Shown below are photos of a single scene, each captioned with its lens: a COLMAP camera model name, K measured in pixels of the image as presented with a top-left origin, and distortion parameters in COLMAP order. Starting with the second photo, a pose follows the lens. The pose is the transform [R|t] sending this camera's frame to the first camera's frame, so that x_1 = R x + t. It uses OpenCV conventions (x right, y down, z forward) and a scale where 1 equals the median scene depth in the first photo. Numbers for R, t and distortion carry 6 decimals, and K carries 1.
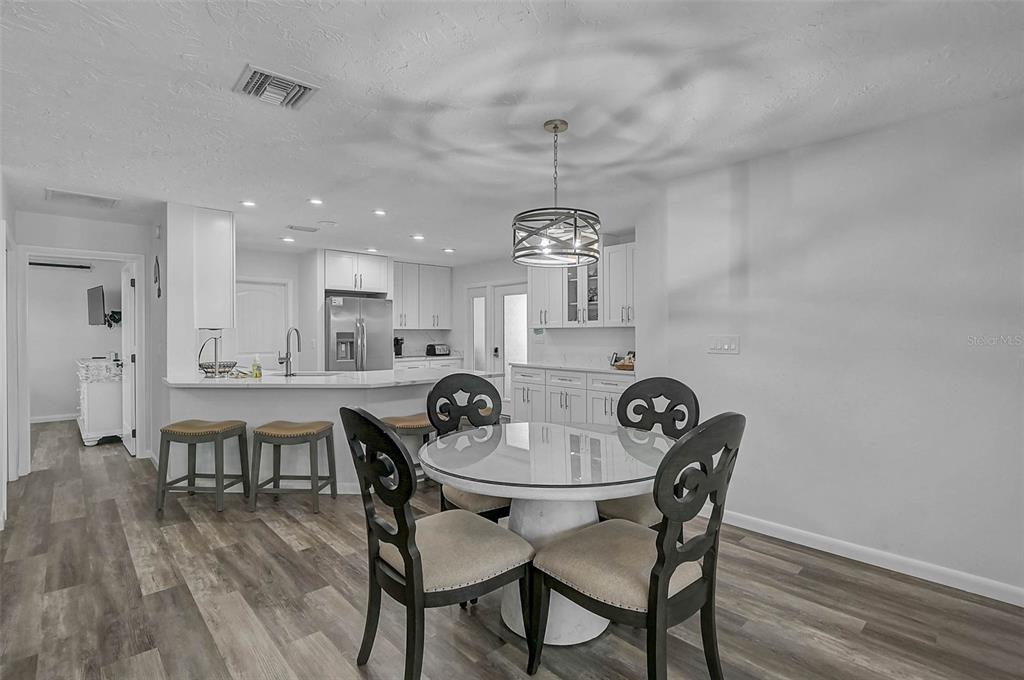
lens RADIAL K [[481.4, 0, 509.3], [0, 481.4, 335.5], [0, 0, 1]] dist [-0.005708, -0.001877]
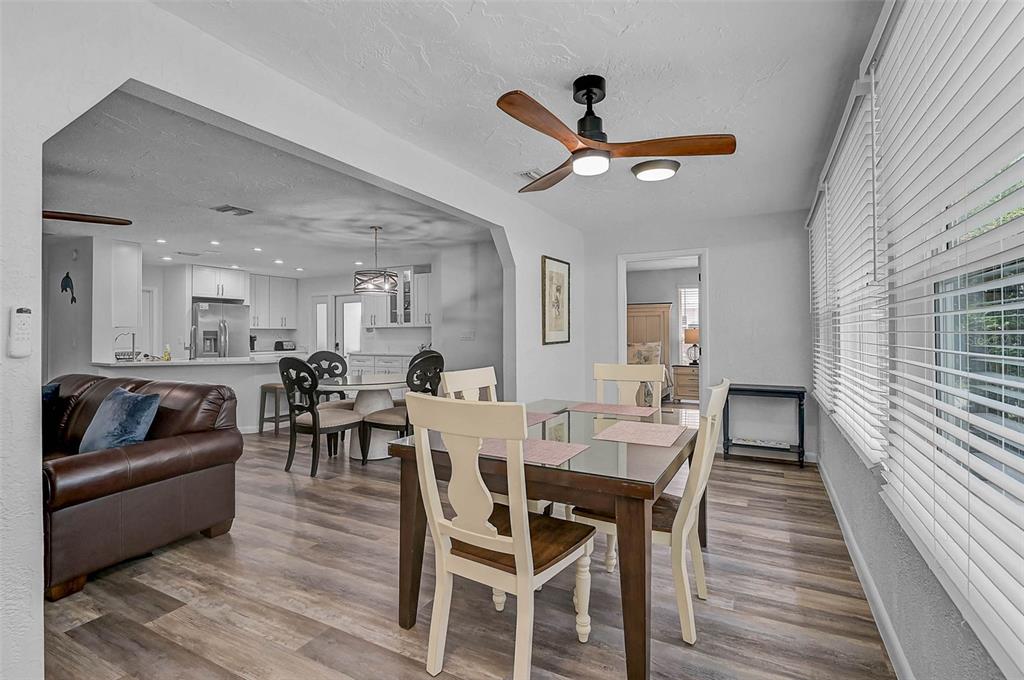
lens RADIAL K [[481.4, 0, 509.9], [0, 481.4, 330.0], [0, 0, 1]] dist [-0.005708, -0.001877]
pose [[0.943139, -0.000723, 0.332398, -0.025537], [0.005401, 0.999899, -0.013151, 0.015779], [-0.332355, 0.014199, 0.943048, -0.602830]]
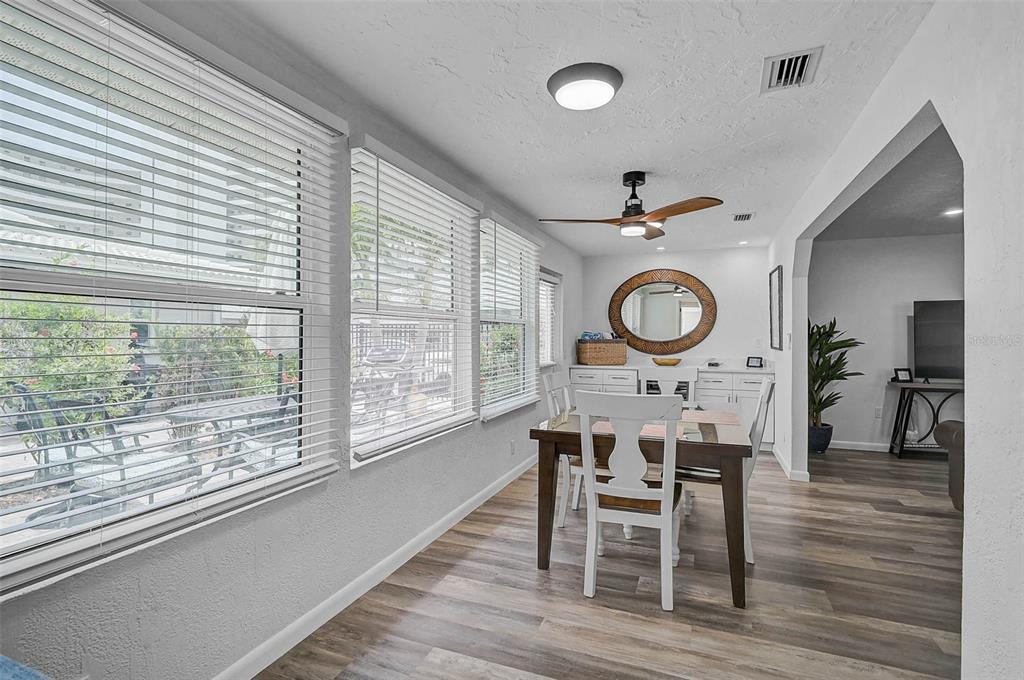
lens RADIAL K [[481.4, 0, 515.9], [0, 481.4, 338.3], [0, 0, 1]] dist [-0.005708, -0.001877]
pose [[-0.896688, 0.004211, -0.442642, 0.638824], [-0.000006, 0.999955, 0.009525, -0.000142], [0.442662, 0.008544, -0.896648, 0.324582]]
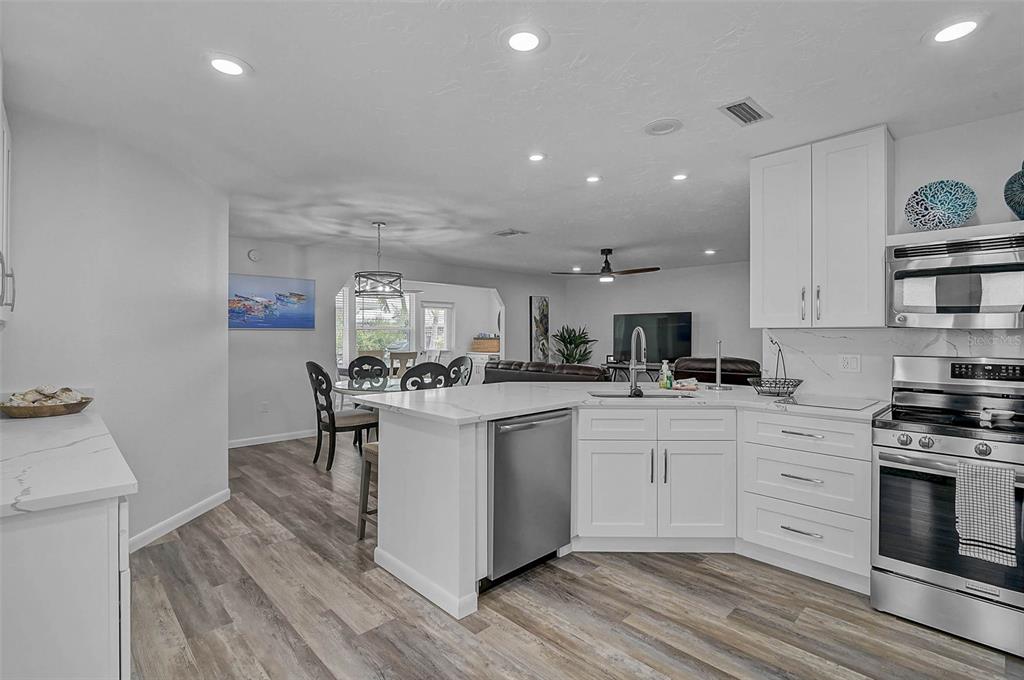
lens RADIAL K [[481.4, 0, 510.7], [0, 481.4, 335.4], [0, 0, 1]] dist [-0.005708, -0.001877]
pose [[-0.999771, 0.000185, -0.021403, -0.199807], [0.000044, 0.999979, 0.006549, -0.009027], [0.021404, 0.006547, -0.999749, 1.538365]]
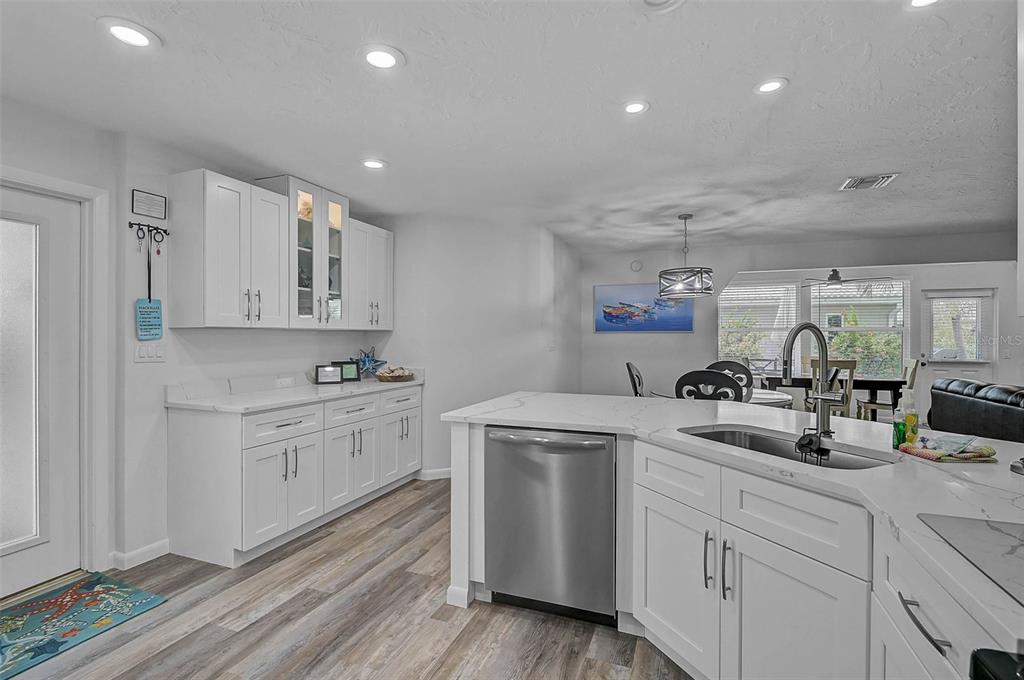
lens RADIAL K [[481.4, 0, 508.4], [0, 481.4, 336.8], [0, 0, 1]] dist [-0.005708, -0.001877]
pose [[-0.439849, 0.001655, 0.898070, -0.622464], [0.004407, 0.999990, 0.000316, -0.006210], [-0.898061, 0.004096, -0.439852, 1.242017]]
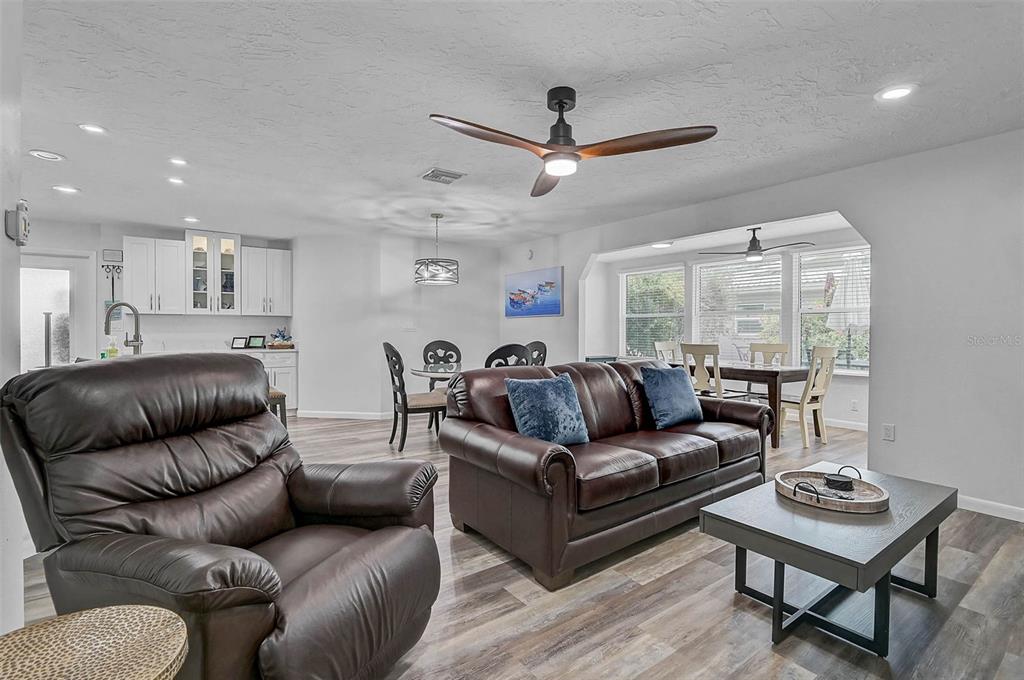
lens RADIAL K [[481.4, 0, 515.0], [0, 481.4, 333.7], [0, 0, 1]] dist [-0.005708, -0.001877]
pose [[0.100196, -0.004496, 0.994958, -1.007267], [0.002884, 0.999987, 0.004228, 0.027747], [-0.994964, 0.002446, 0.100207, 0.253505]]
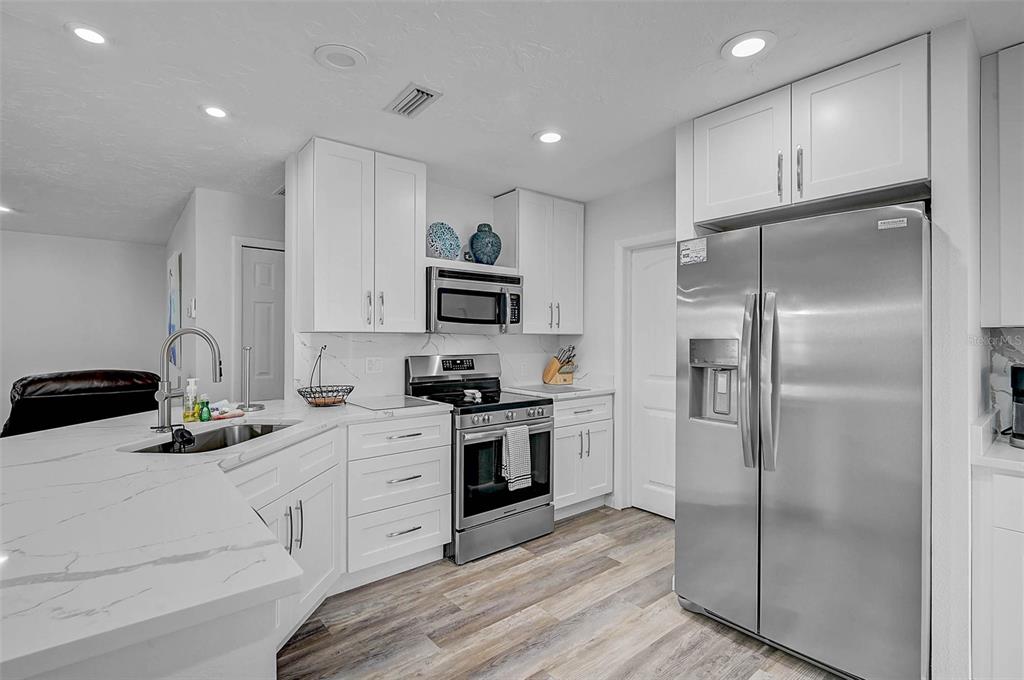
lens RADIAL K [[481.4, 0, 509.6], [0, 481.4, 335.1], [0, 0, 1]] dist [-0.005708, -0.001877]
pose [[-0.057523, -0.003069, -0.998339, 0.002297], [-0.005259, 0.999982, -0.002771, -0.010352], [0.998330, 0.005091, -0.057538, 1.171117]]
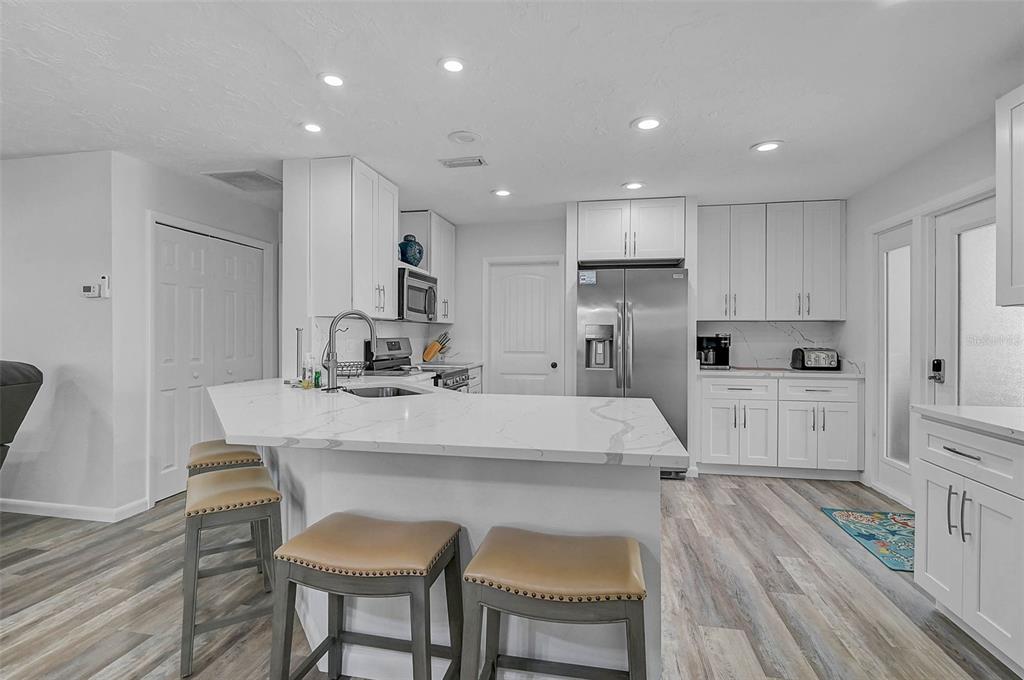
lens RADIAL K [[481.4, 0, 509.6], [0, 481.4, 337.4], [0, 0, 1]] dist [-0.005708, -0.001877]
pose [[0.593635, 0.009286, -0.804681, 0.137884], [-0.007255, 0.999955, 0.006187, 0.009306], [0.804701, 0.002165, 0.593676, 0.699008]]
